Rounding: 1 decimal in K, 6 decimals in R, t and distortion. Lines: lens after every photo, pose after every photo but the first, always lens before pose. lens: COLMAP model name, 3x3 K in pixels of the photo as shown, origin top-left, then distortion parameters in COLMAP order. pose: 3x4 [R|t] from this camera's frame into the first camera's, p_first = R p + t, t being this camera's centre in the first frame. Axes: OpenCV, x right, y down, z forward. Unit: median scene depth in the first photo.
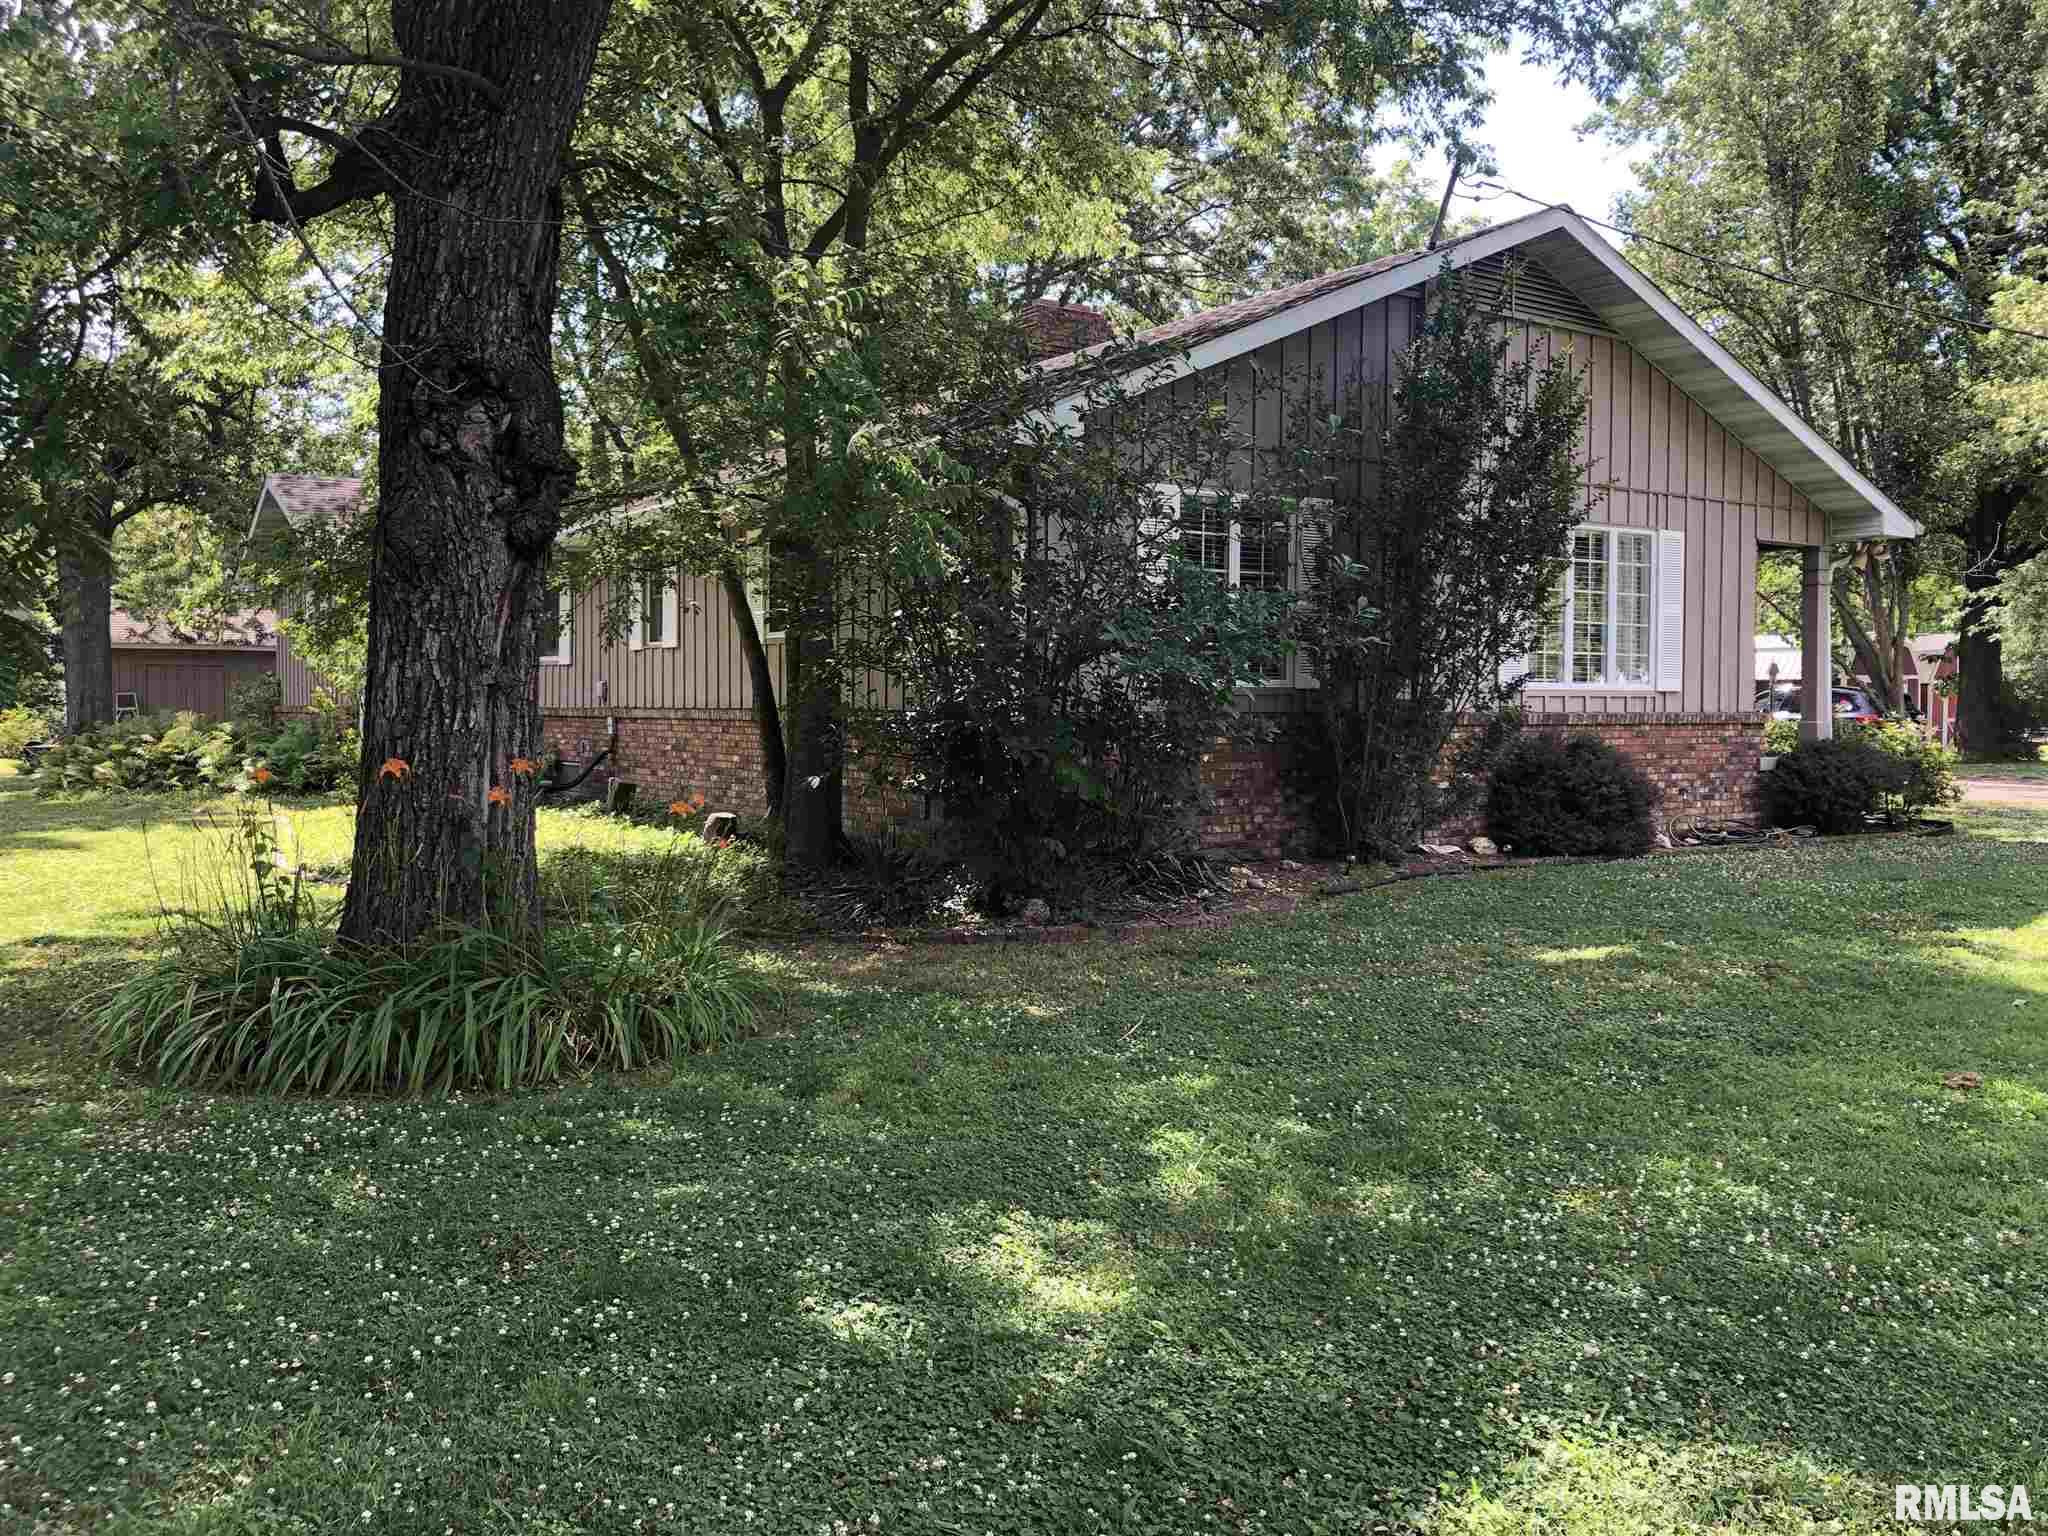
lens RADIAL K [[1682.1, 0, 983.9], [0, 1682.1, 769.3], [0, 0, 1]] dist [0.071989, -0.247021]
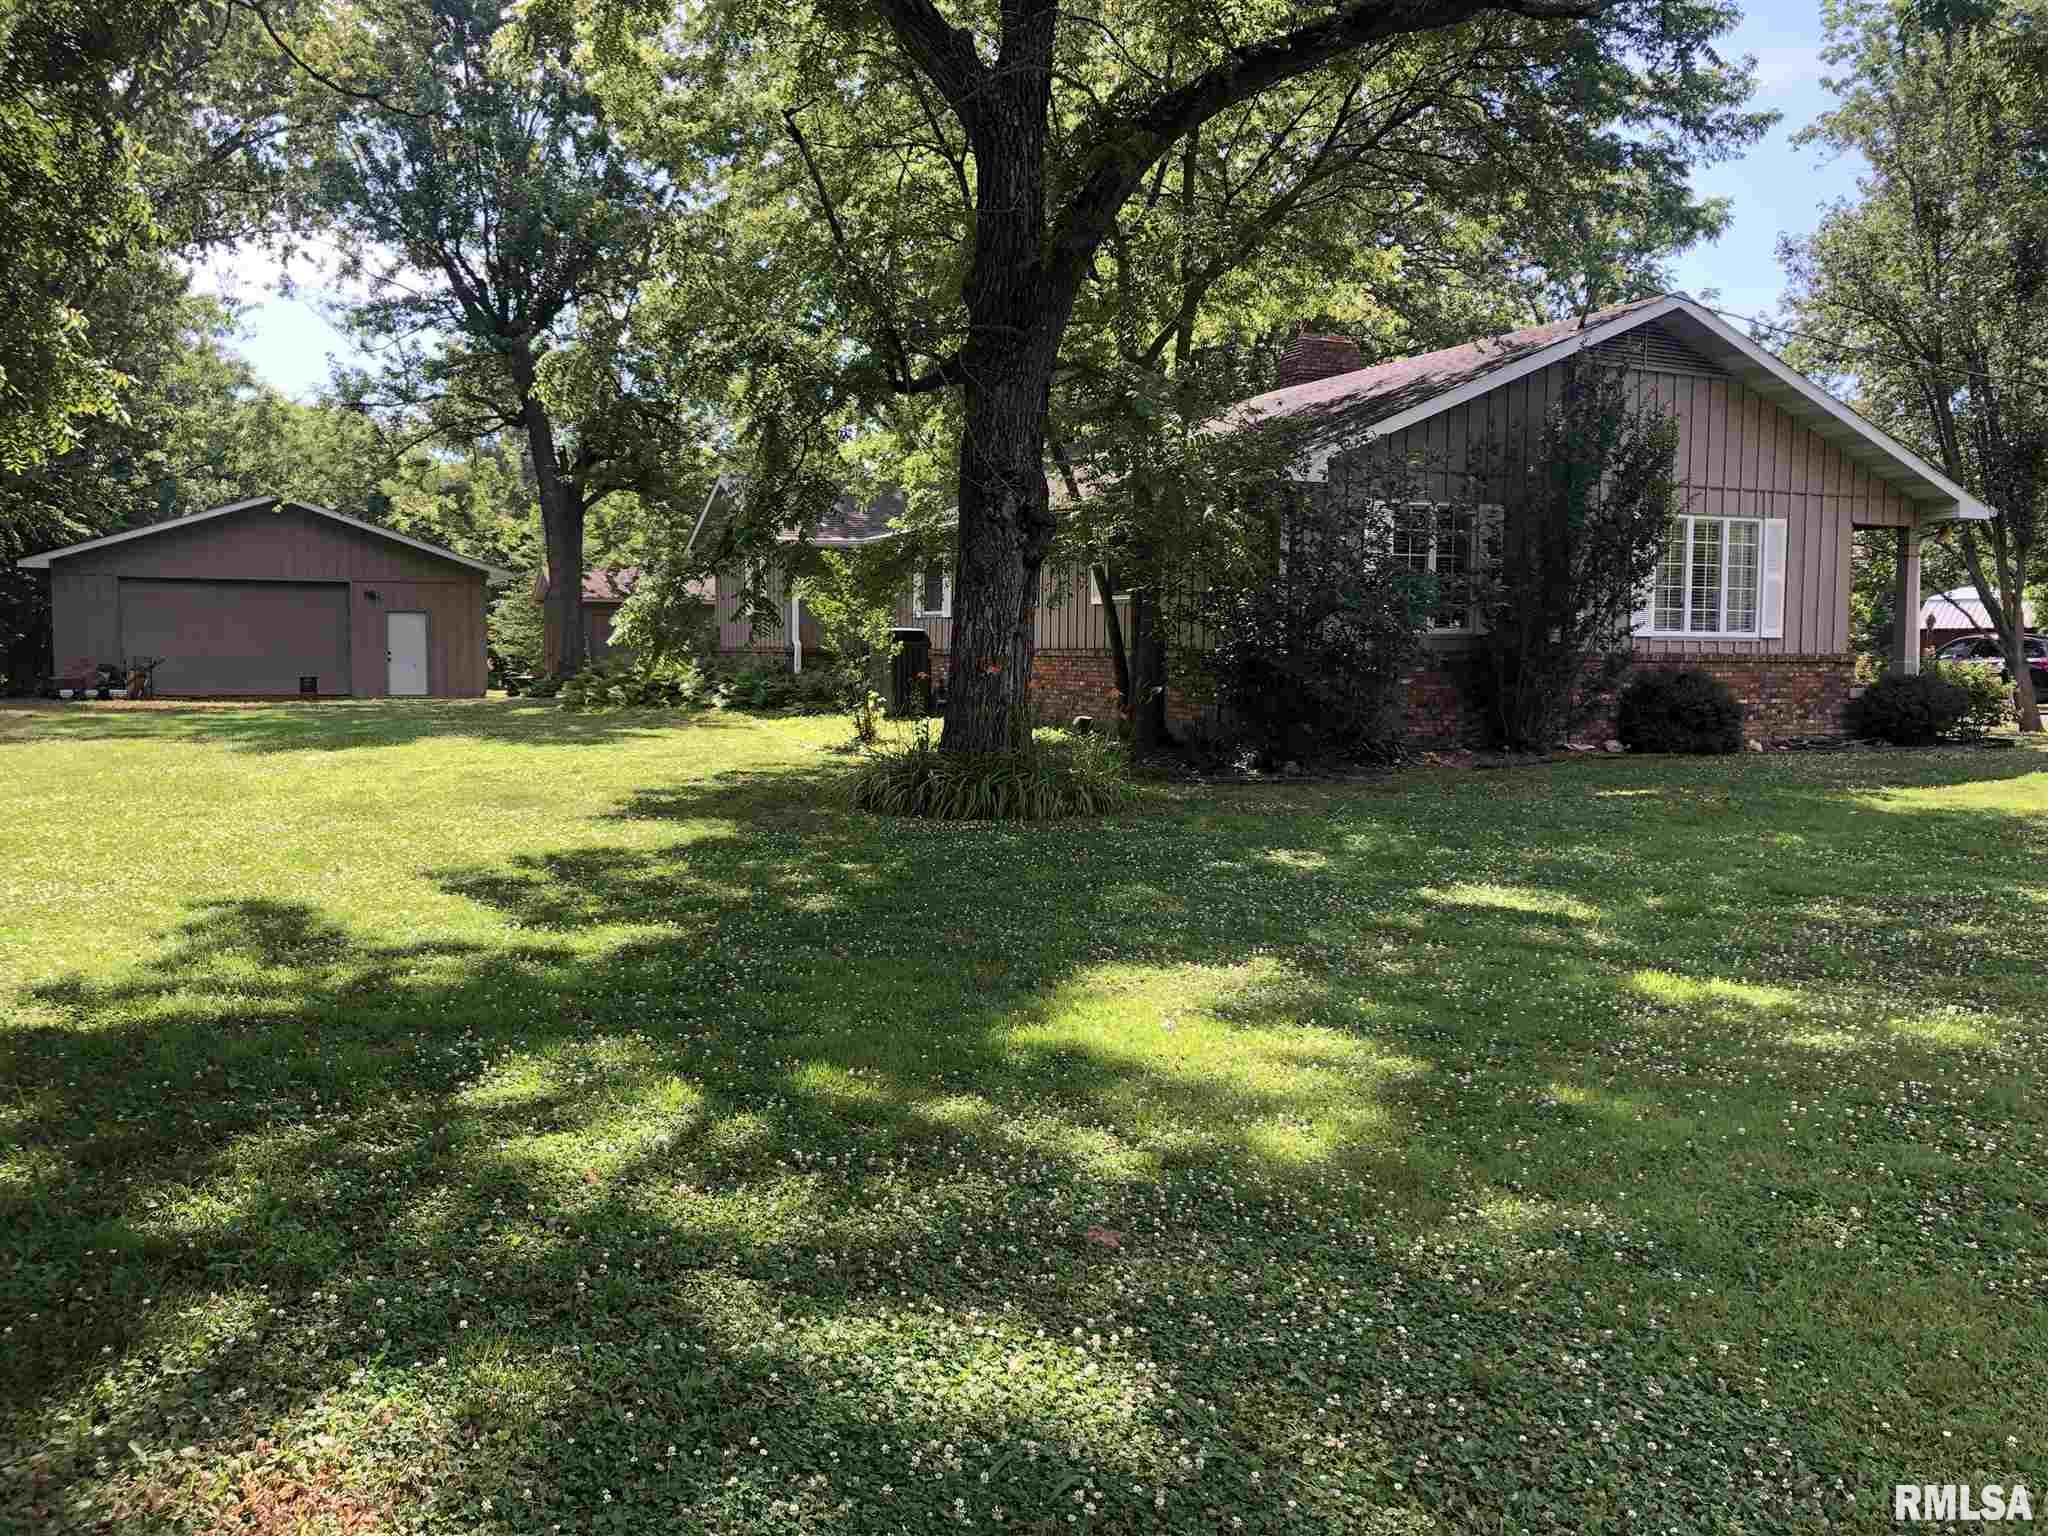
lens RADIAL K [[1682.1, 0, 983.9], [0, 1682.1, 769.3], [0, 0, 1]] dist [0.071989, -0.247021]
pose [[0.987947, 0.014509, -0.154114, -0.008654], [-0.009548, 0.999414, 0.032882, 0.023098], [0.154501, -0.031014, 0.987506, -0.486950]]
